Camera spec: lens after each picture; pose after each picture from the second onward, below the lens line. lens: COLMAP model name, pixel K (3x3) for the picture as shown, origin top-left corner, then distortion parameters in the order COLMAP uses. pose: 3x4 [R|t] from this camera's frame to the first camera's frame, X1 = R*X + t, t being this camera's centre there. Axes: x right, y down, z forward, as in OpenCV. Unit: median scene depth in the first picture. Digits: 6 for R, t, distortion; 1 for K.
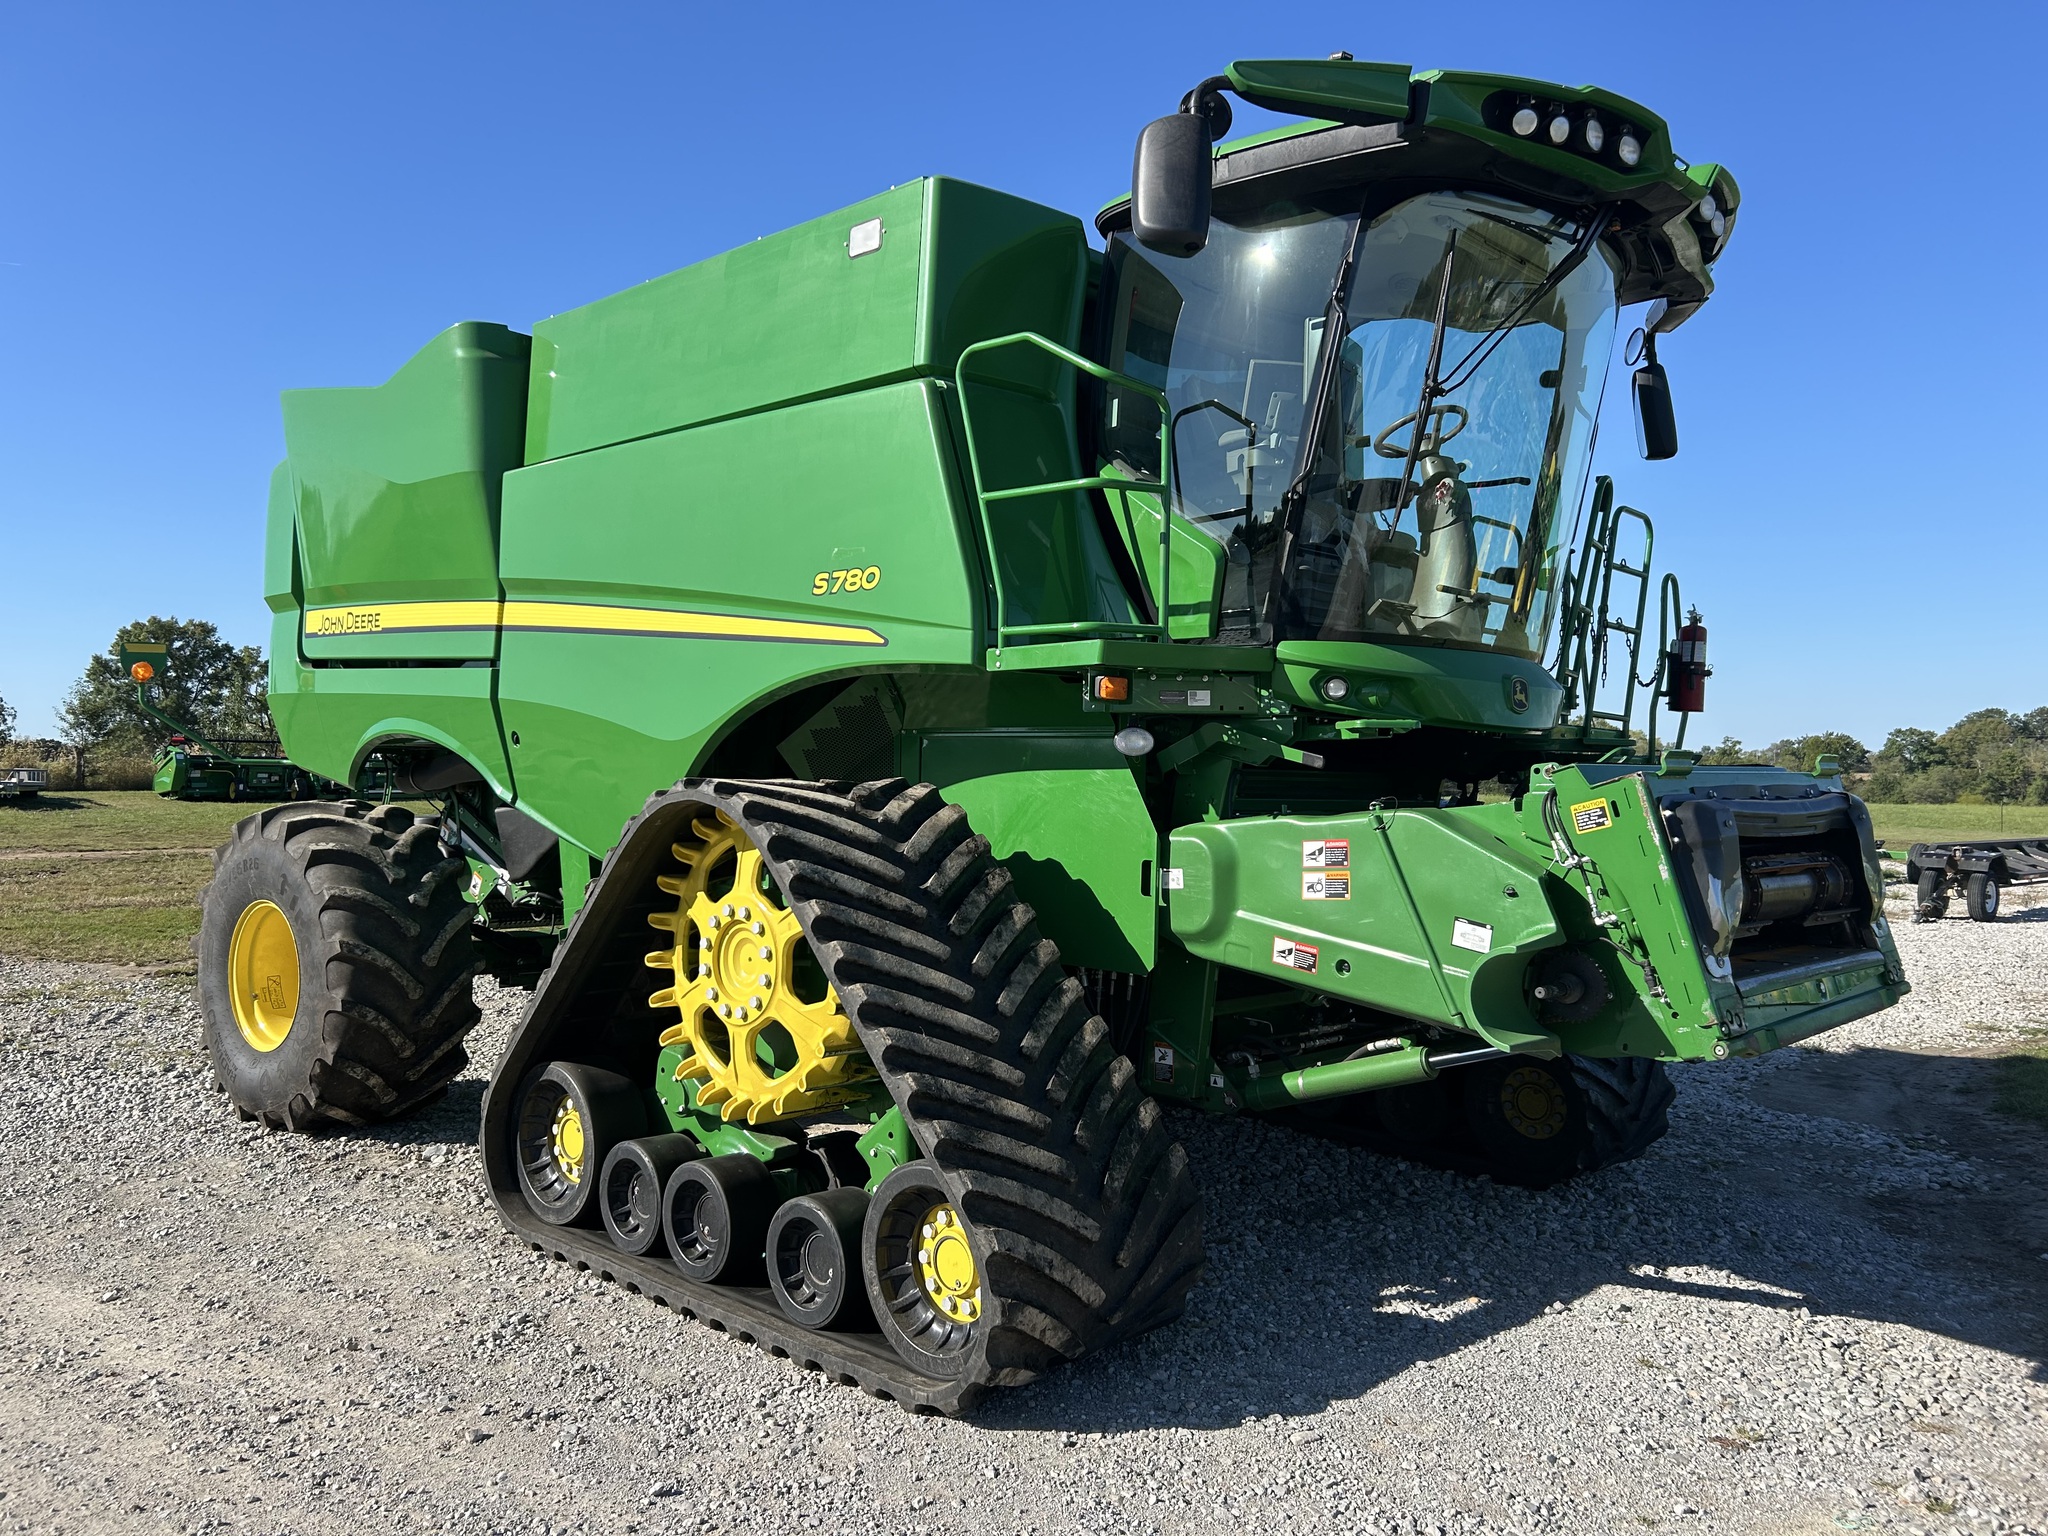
lens RADIAL K [[1501.4, 0, 1024.0], [0, 1501.4, 768.0], [0, 0, 1]] dist [0.065248, -0.000022]
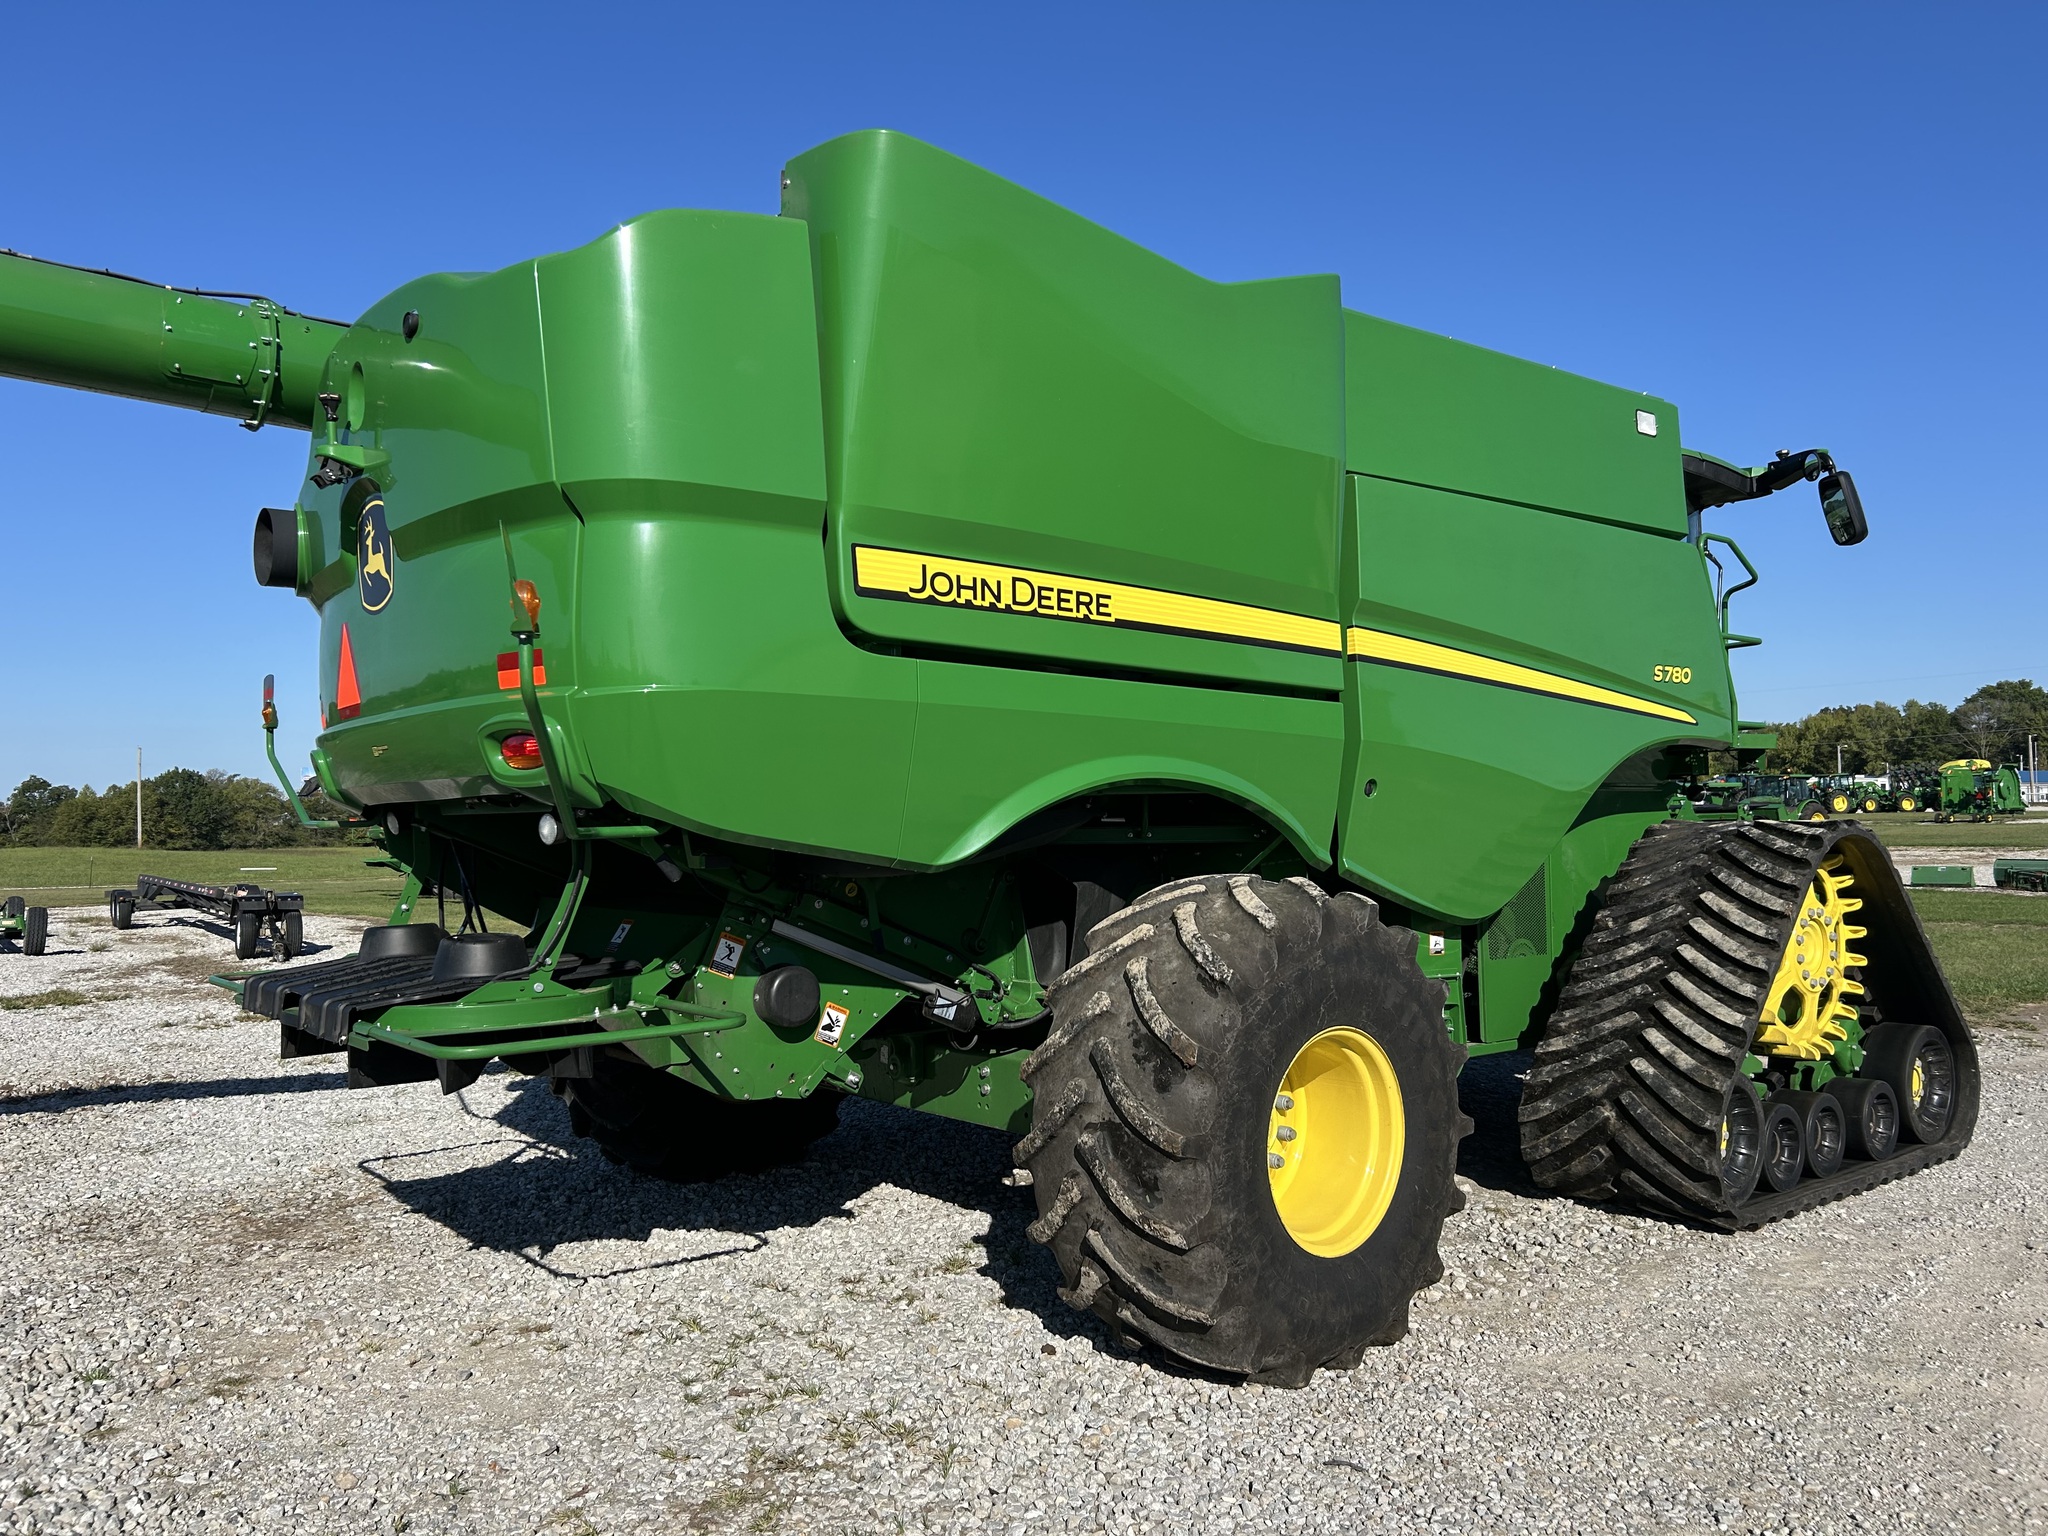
lens RADIAL K [[1397.5, 0, 1026.1], [0, 1397.5, 808.4], [0, 0, 1]] dist [0.102758, -0.171554]
pose [[0.201919, -0.001566, 0.979401, -1.561030], [0.019682, 0.999803, -0.002459, -0.013684], [-0.979205, 0.019773, 0.201910, 1.389391]]
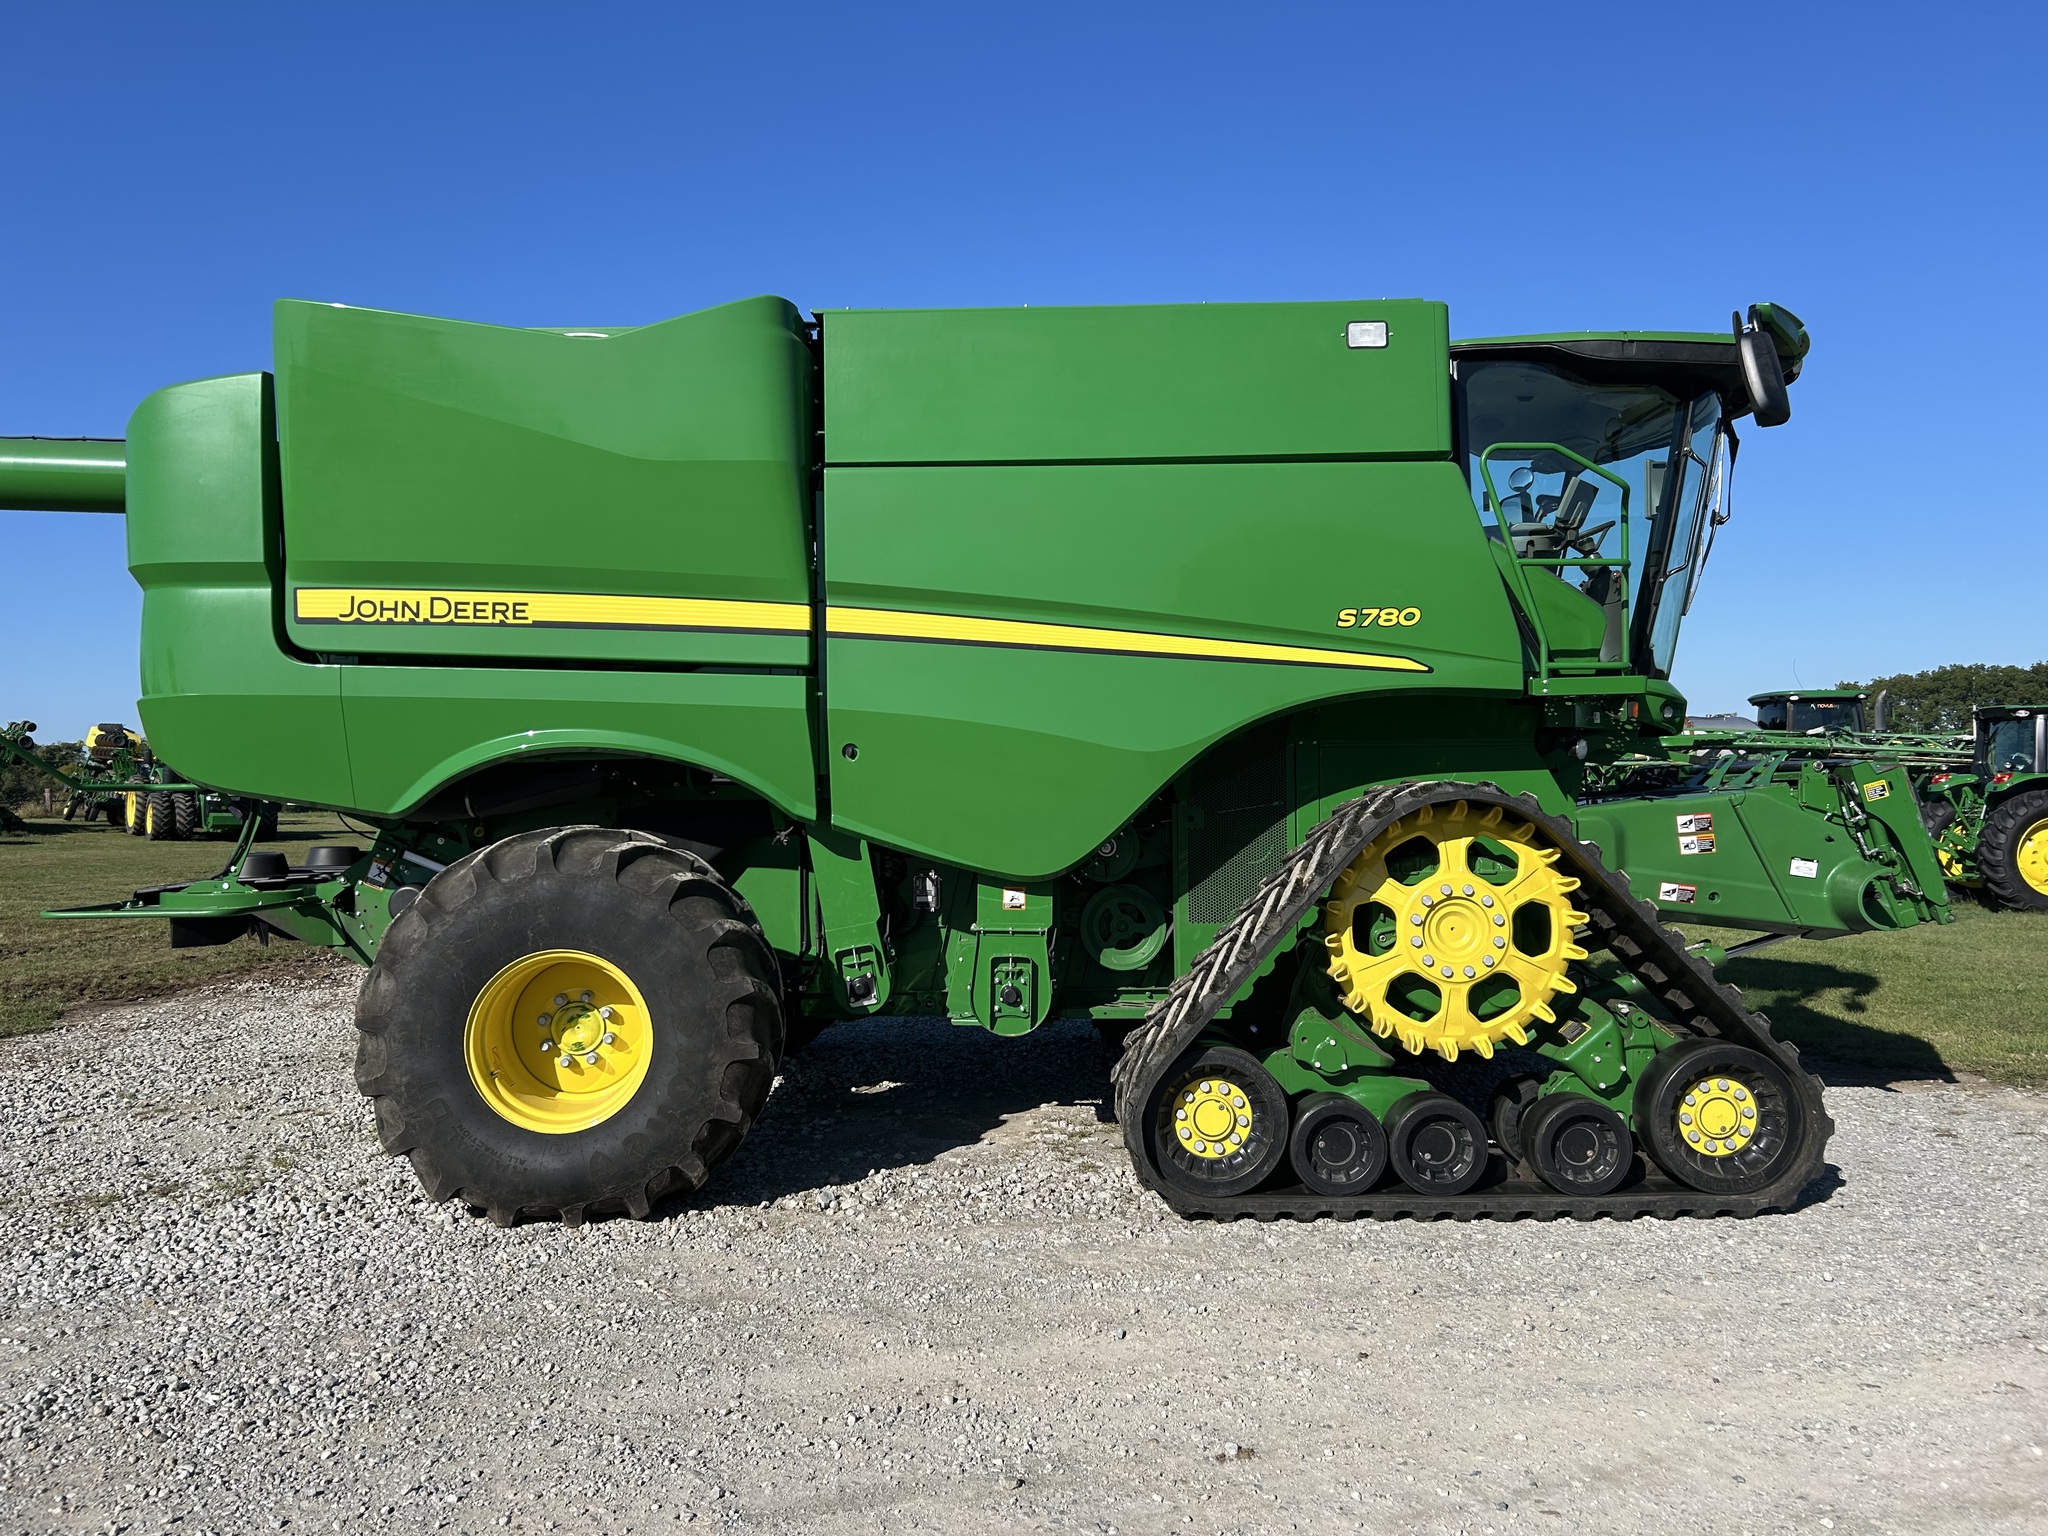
lens RADIAL K [[1397.5, 0, 1026.1], [0, 1397.5, 808.4], [0, 0, 1]] dist [0.102758, -0.171554]
pose [[0.736010, -0.027559, 0.676409, -1.143851], [0.019555, 0.999620, 0.019450, 0.001304], [-0.676688, -0.001088, 0.736269, 0.376384]]
